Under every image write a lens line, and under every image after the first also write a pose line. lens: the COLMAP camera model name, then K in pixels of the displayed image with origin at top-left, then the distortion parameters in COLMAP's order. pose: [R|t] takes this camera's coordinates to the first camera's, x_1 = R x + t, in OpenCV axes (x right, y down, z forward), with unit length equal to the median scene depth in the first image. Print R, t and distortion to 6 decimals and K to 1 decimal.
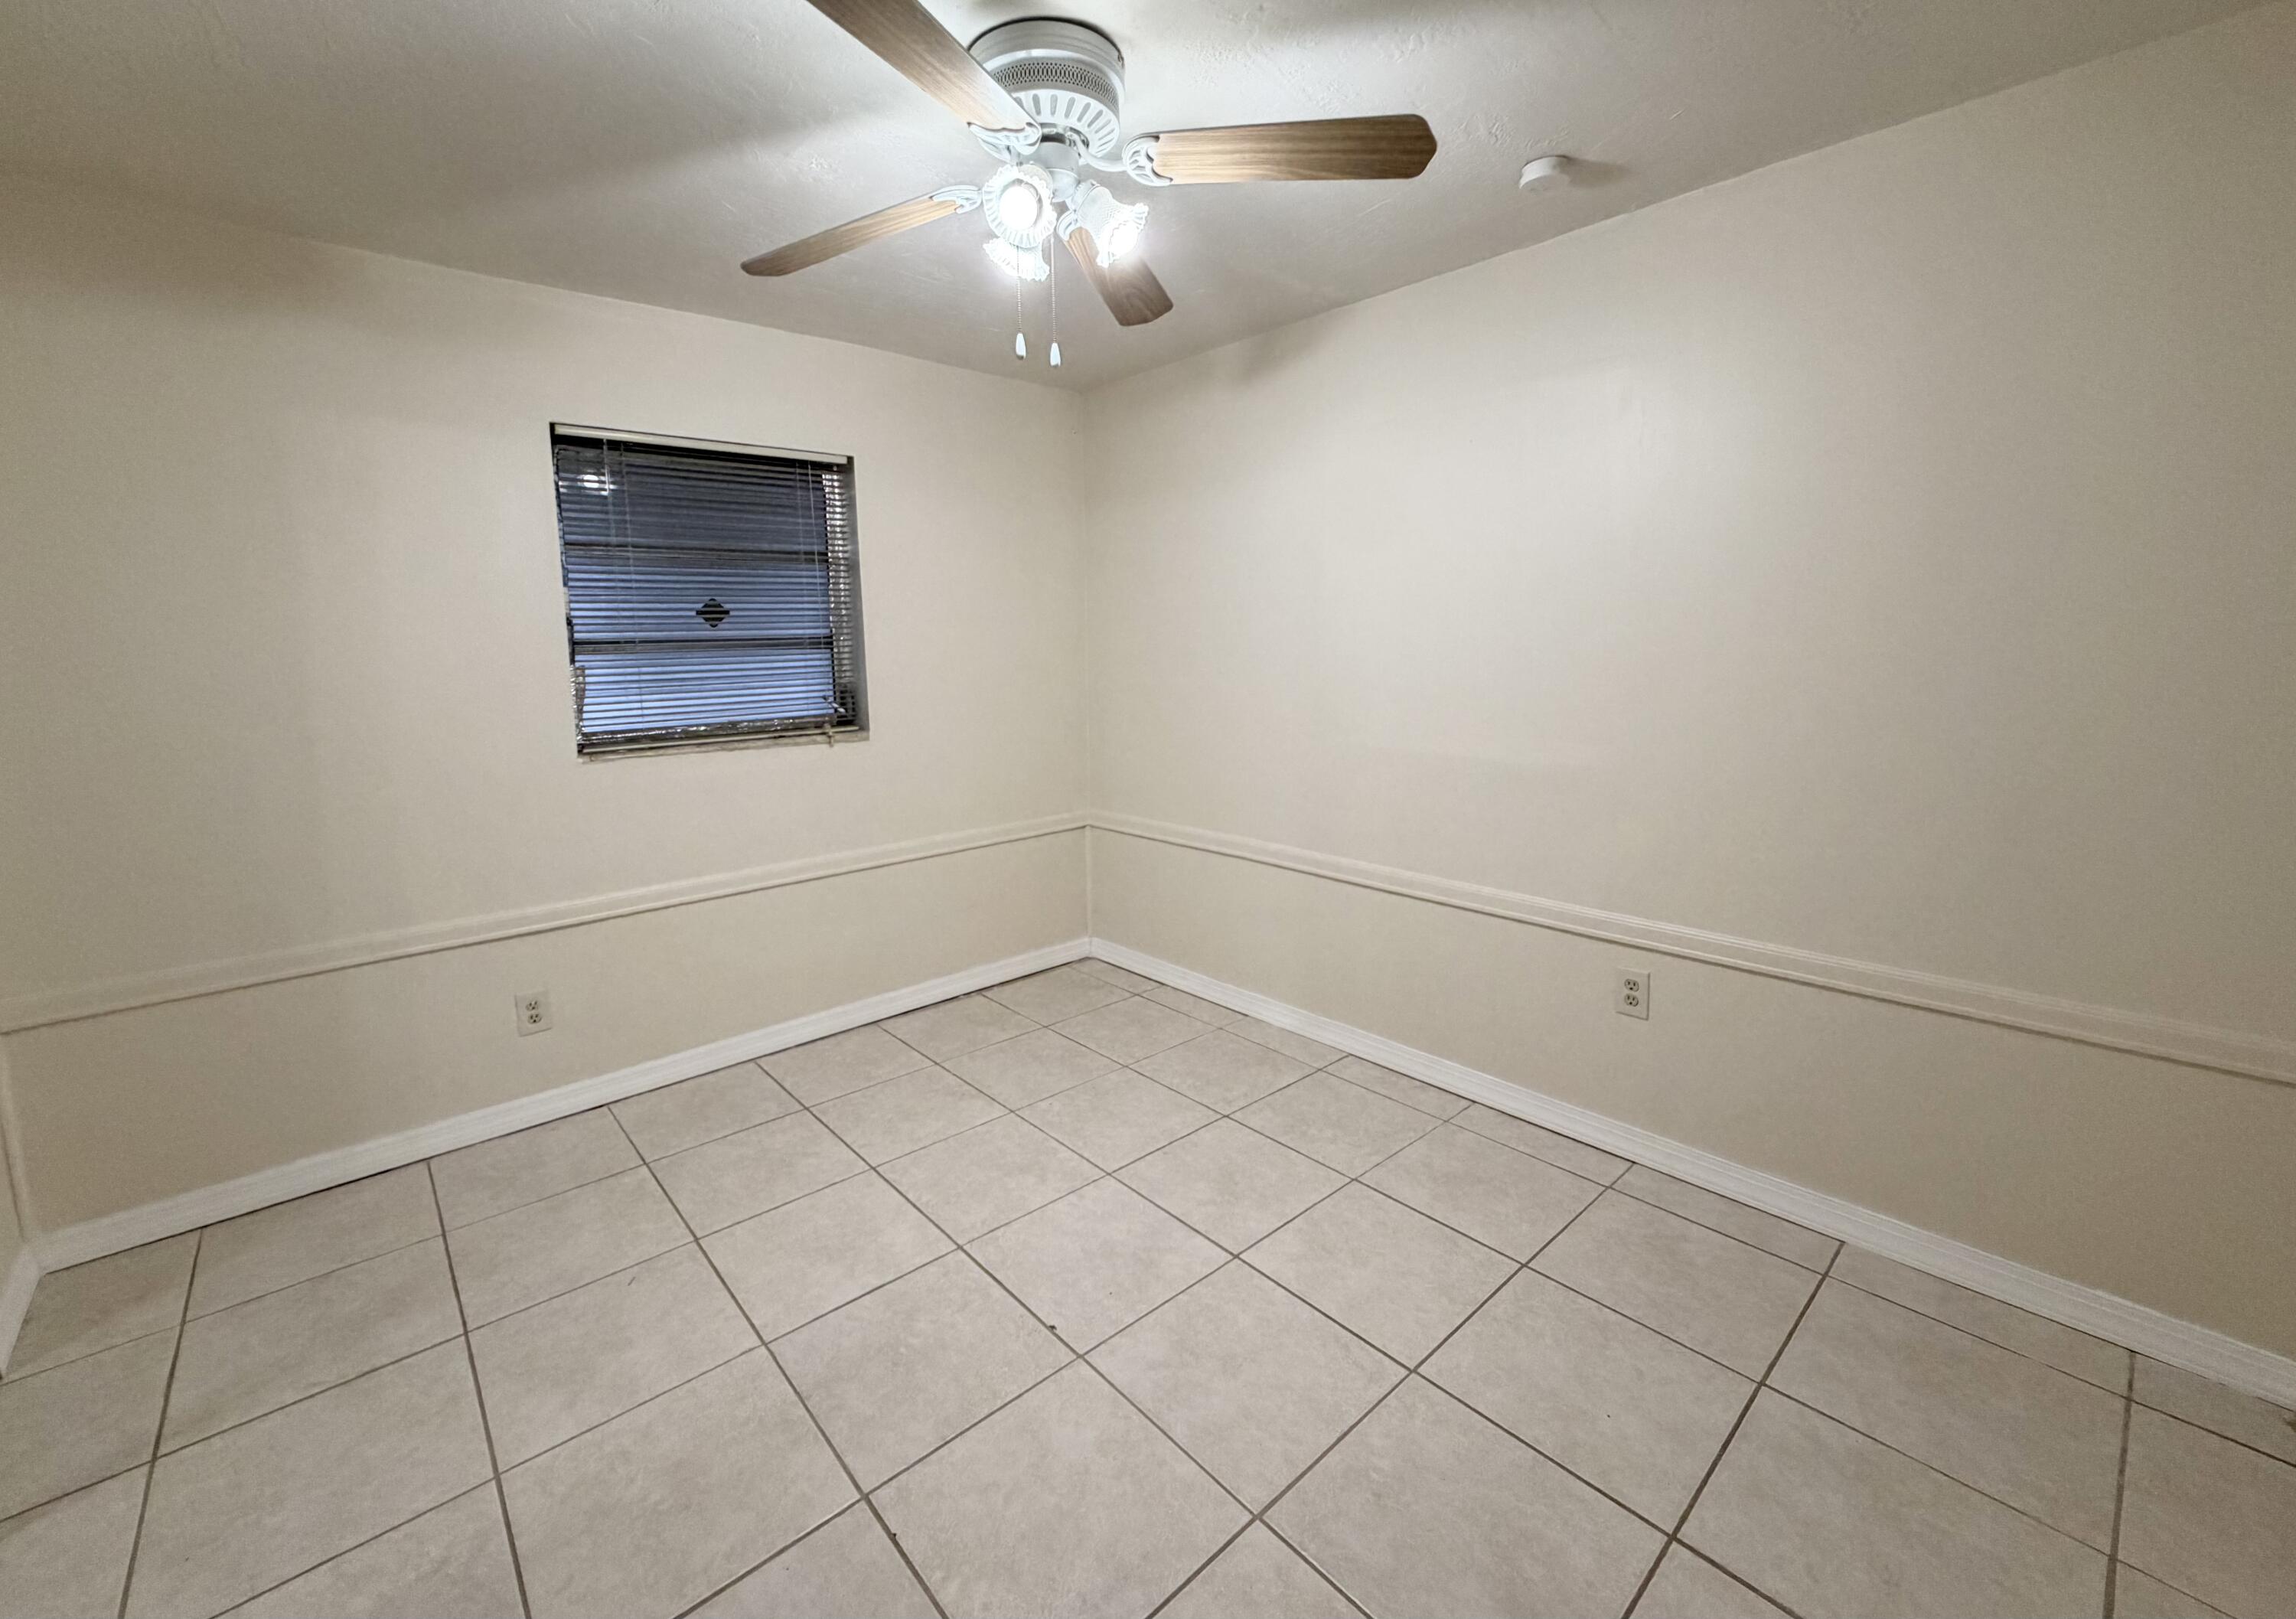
lens RADIAL K [[931.4, 0, 1146.4], [0, 931.4, 803.5], [0, 0, 1]] dist [0.000288, 0.000039]
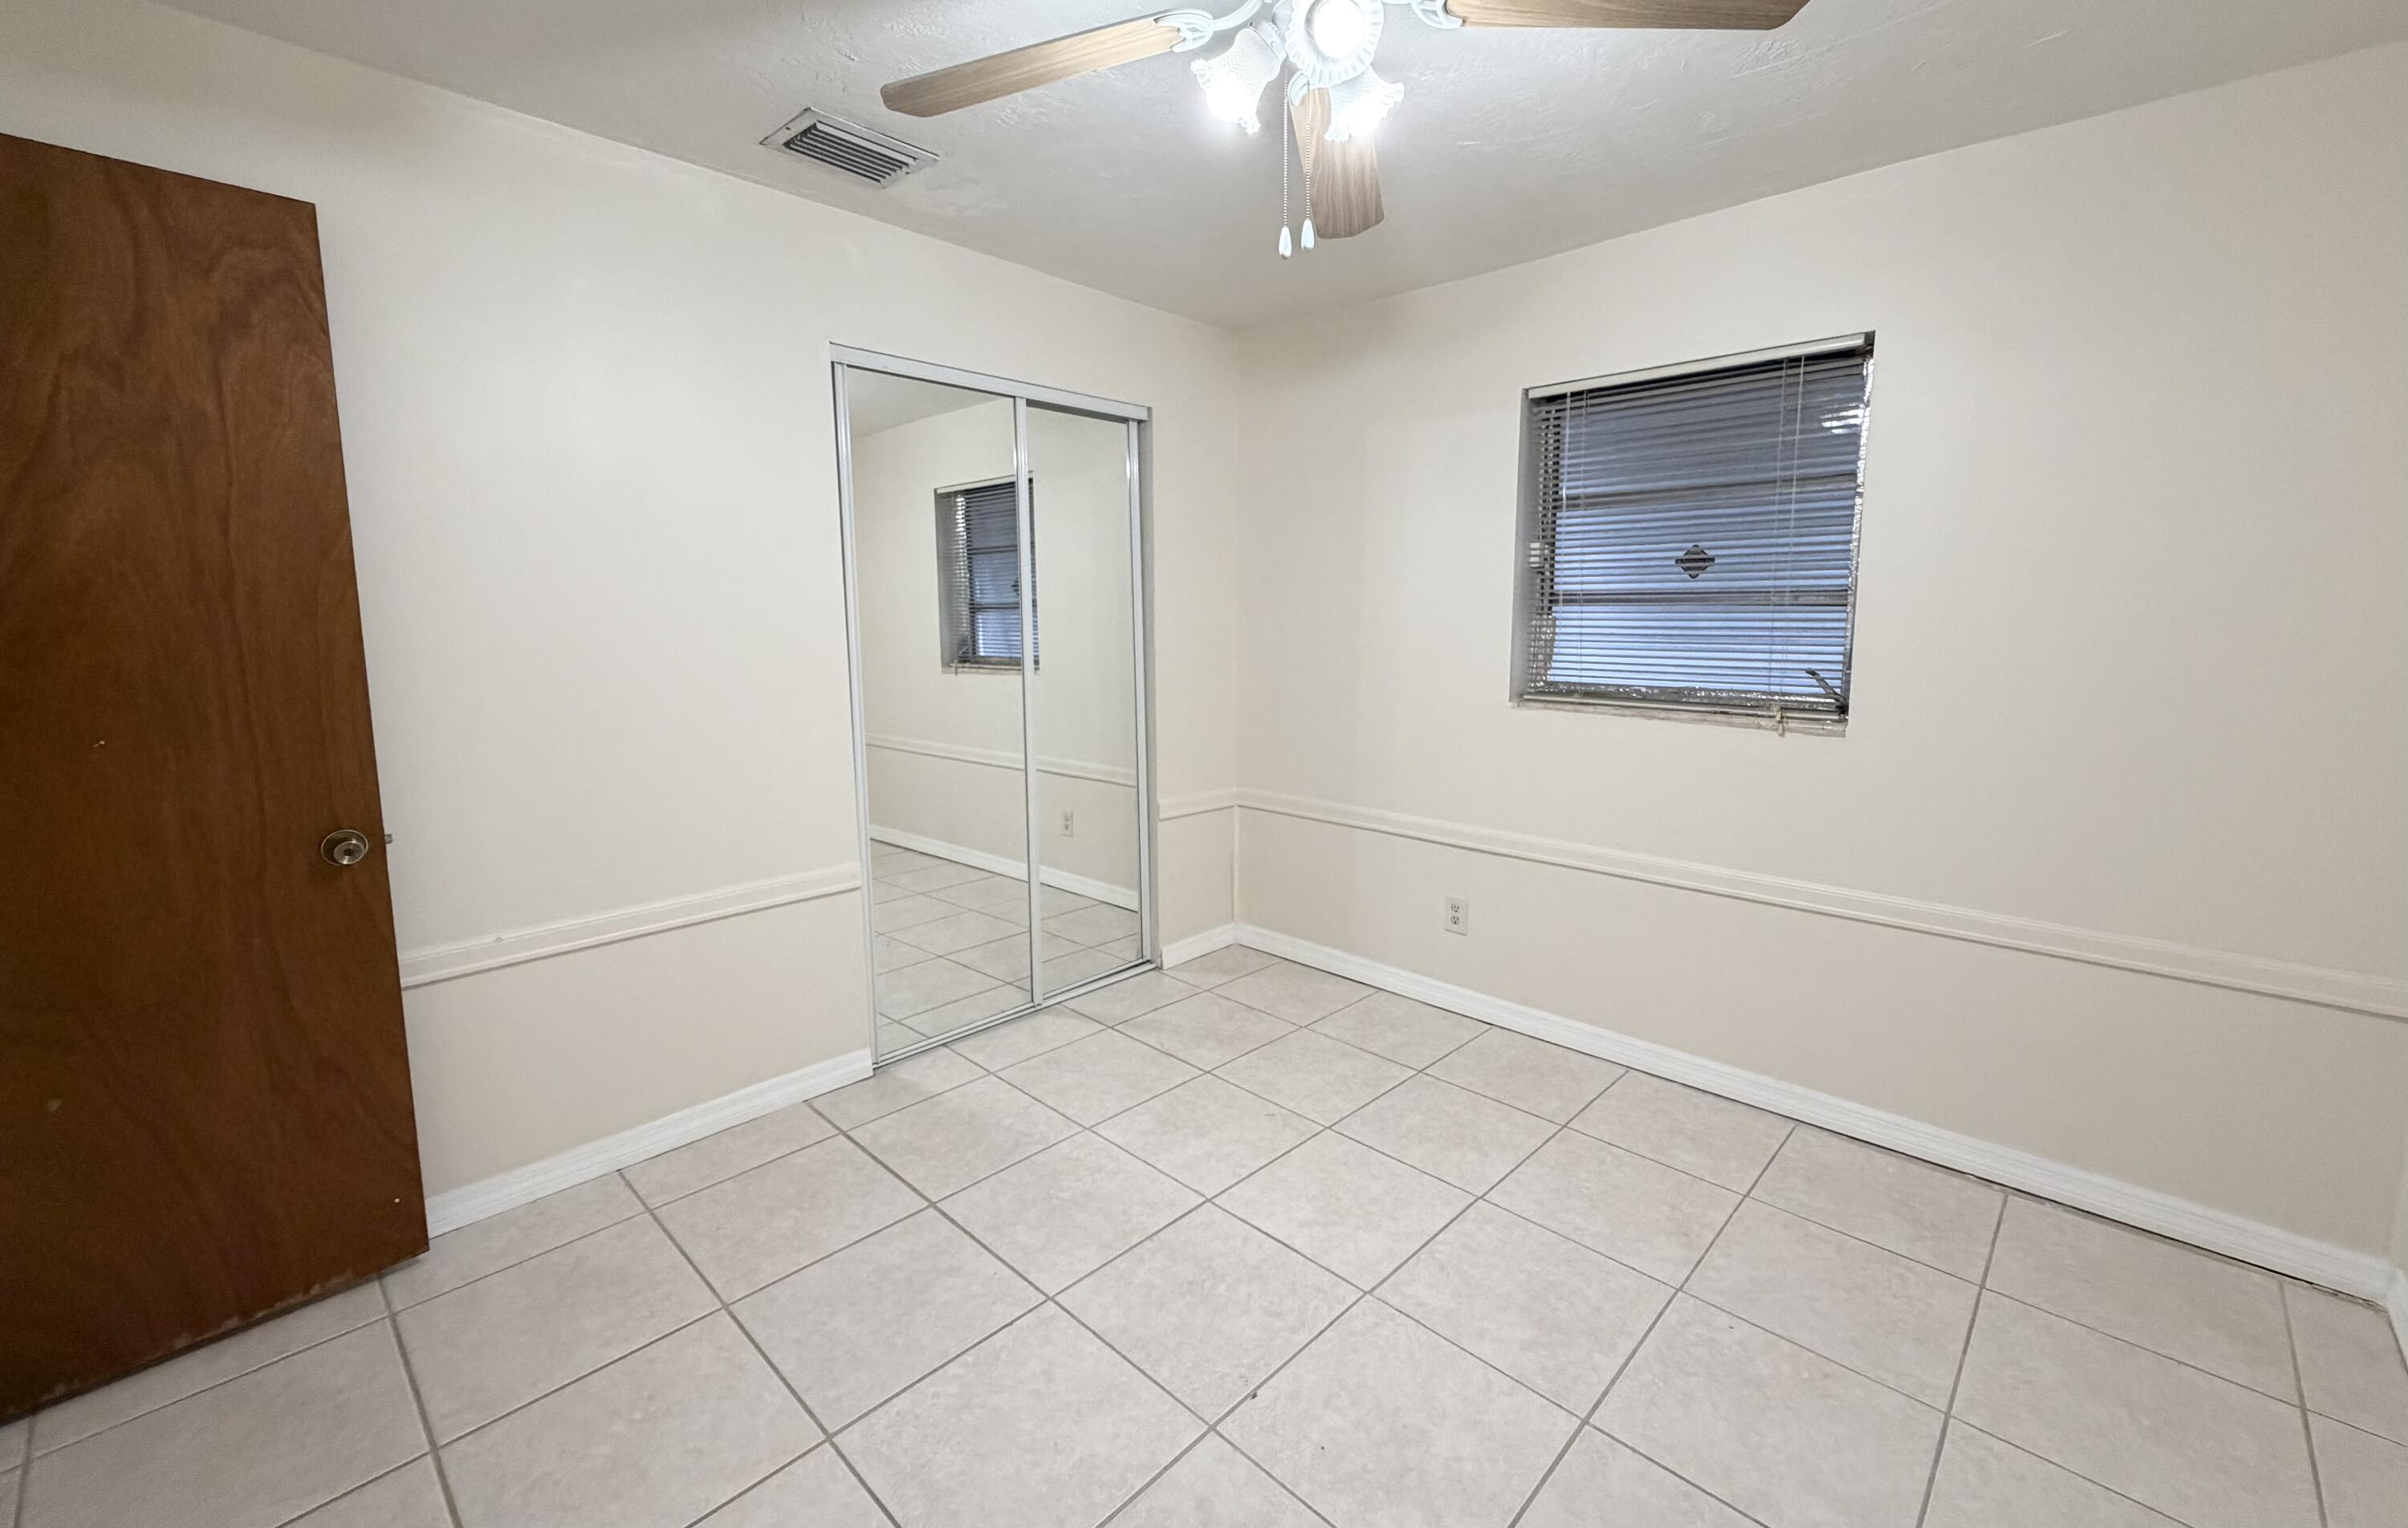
lens RADIAL K [[981.3, 0, 1202.7], [0, 981.3, 765.4], [0, 0, 1]] dist [0.000322, 0.000277]
pose [[0.077139, 0.179912, -0.980654, 0.434765], [-0.177758, 0.970307, 0.164031, -0.089928], [0.981046, 0.161666, 0.106829, 0.490207]]
